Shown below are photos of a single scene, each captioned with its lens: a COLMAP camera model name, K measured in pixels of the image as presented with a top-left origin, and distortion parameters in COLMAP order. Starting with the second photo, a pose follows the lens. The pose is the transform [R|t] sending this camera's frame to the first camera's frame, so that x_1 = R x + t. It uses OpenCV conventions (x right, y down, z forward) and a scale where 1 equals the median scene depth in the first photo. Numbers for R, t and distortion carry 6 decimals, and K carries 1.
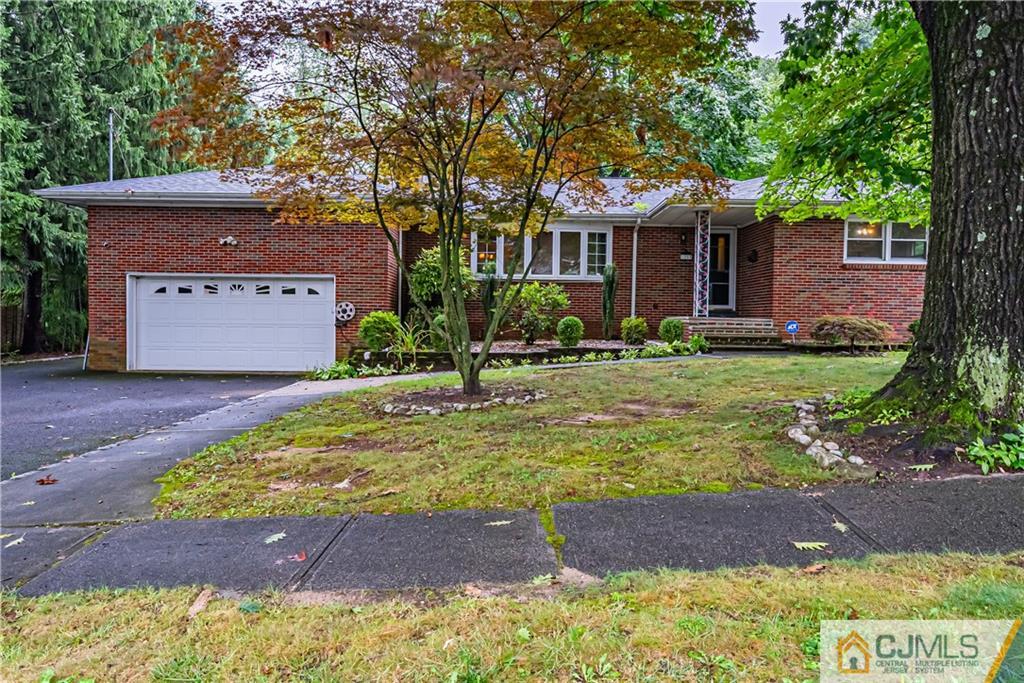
lens RADIAL K [[713.3, 0, 511.5], [0, 713.3, 340.9], [0, 0, 1]] dist [-0.001549, -0.000569]
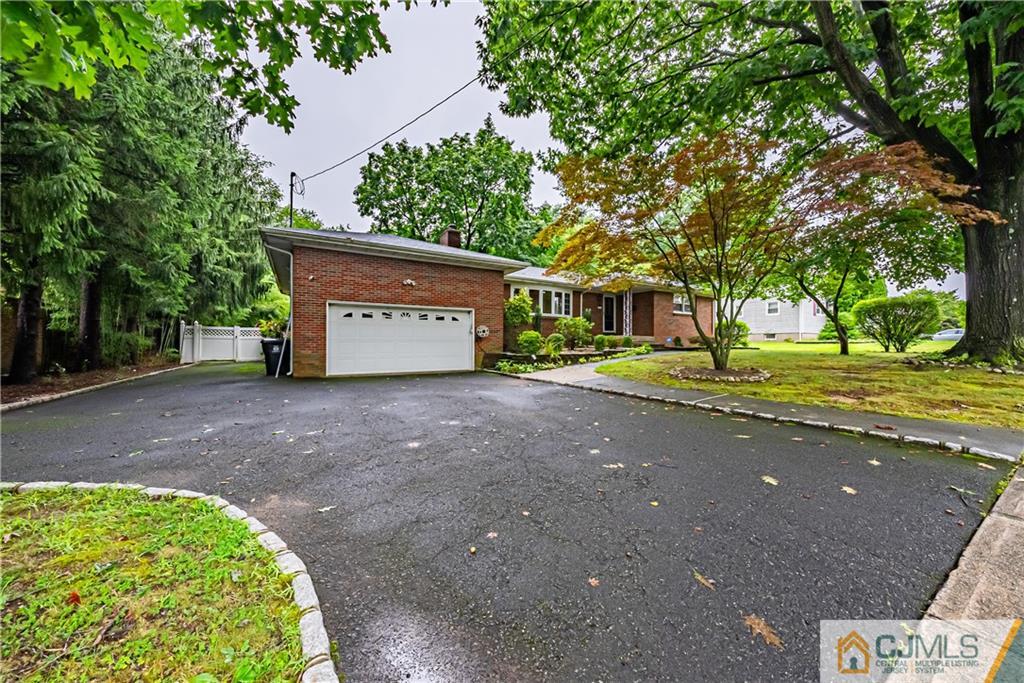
lens RADIAL K [[362.2, 0, 518.3], [0, 362.2, 341.8], [0, 0, 1]] dist [-0.004303, -0.000002]
pose [[0.850970, -0.006467, 0.525175, -0.586869], [0.024141, 0.999349, -0.026811, 0.005290], [-0.524660, 0.035494, 0.850572, 0.258975]]
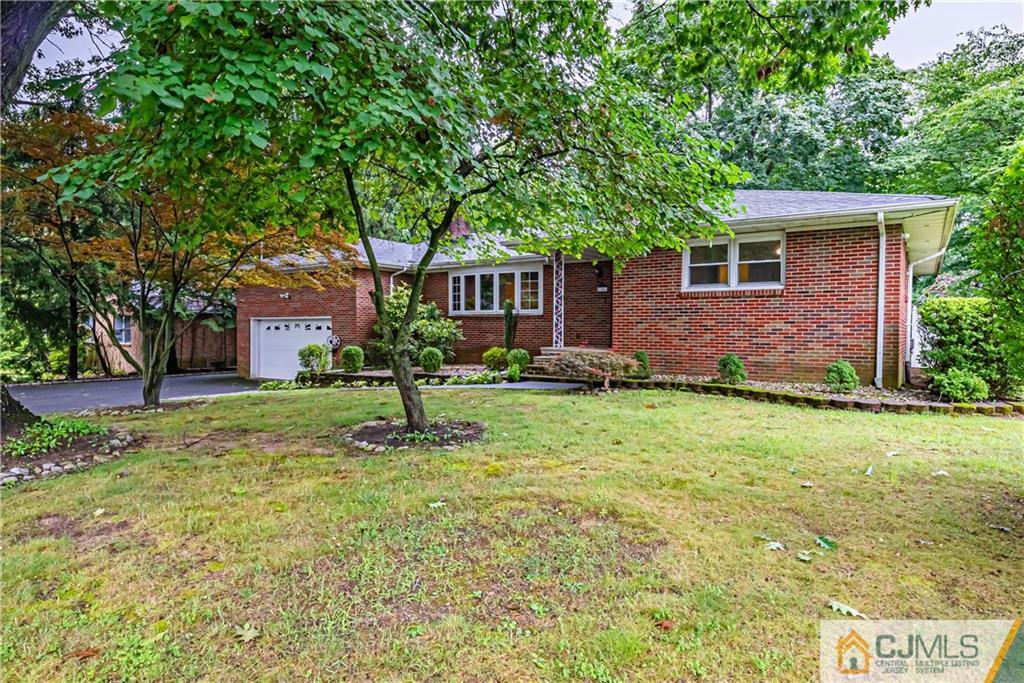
lens RADIAL K [[580.1, 0, 513.6], [0, 580.1, 338.7], [0, 0, 1]] dist [-0.004373, -0.000052]
pose [[0.819367, -0.000185, -0.573269, 0.715770], [-0.012874, 0.999742, -0.018724, -0.030608], [0.573125, 0.022722, 0.819153, 0.254892]]
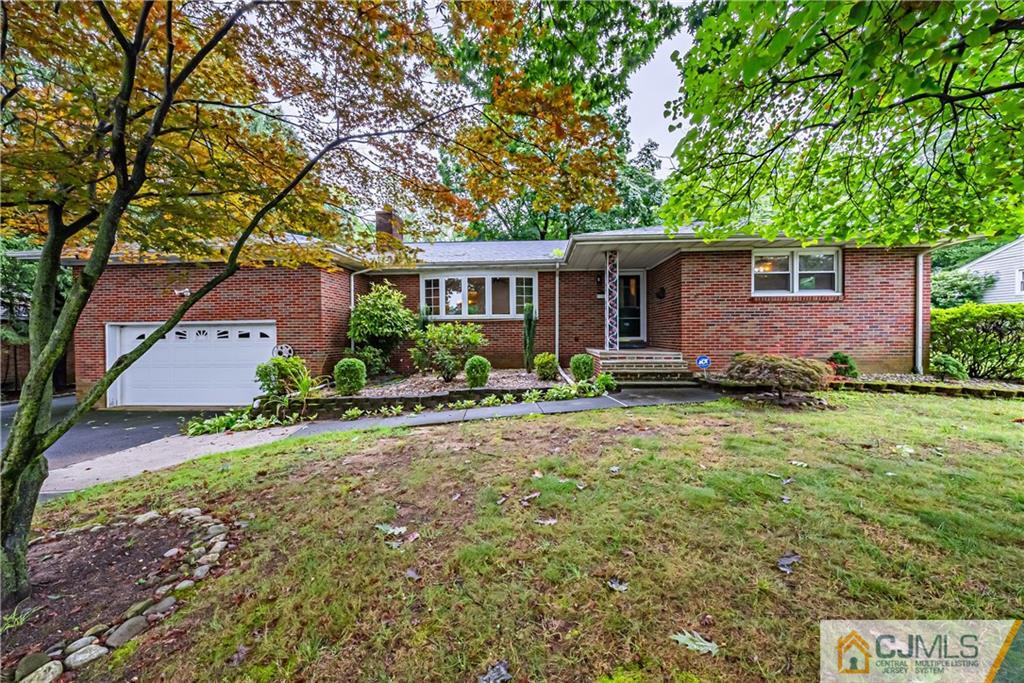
lens RADIAL K [[362.2, 0, 512.0], [0, 362.2, 341.8], [0, 0, 1]] dist [-0.004303, -0.000002]
pose [[0.997709, -0.020774, -0.064383, 0.154199], [0.019832, 0.999687, -0.015241, -0.042744], [0.064679, 0.013929, 0.997809, 0.458952]]
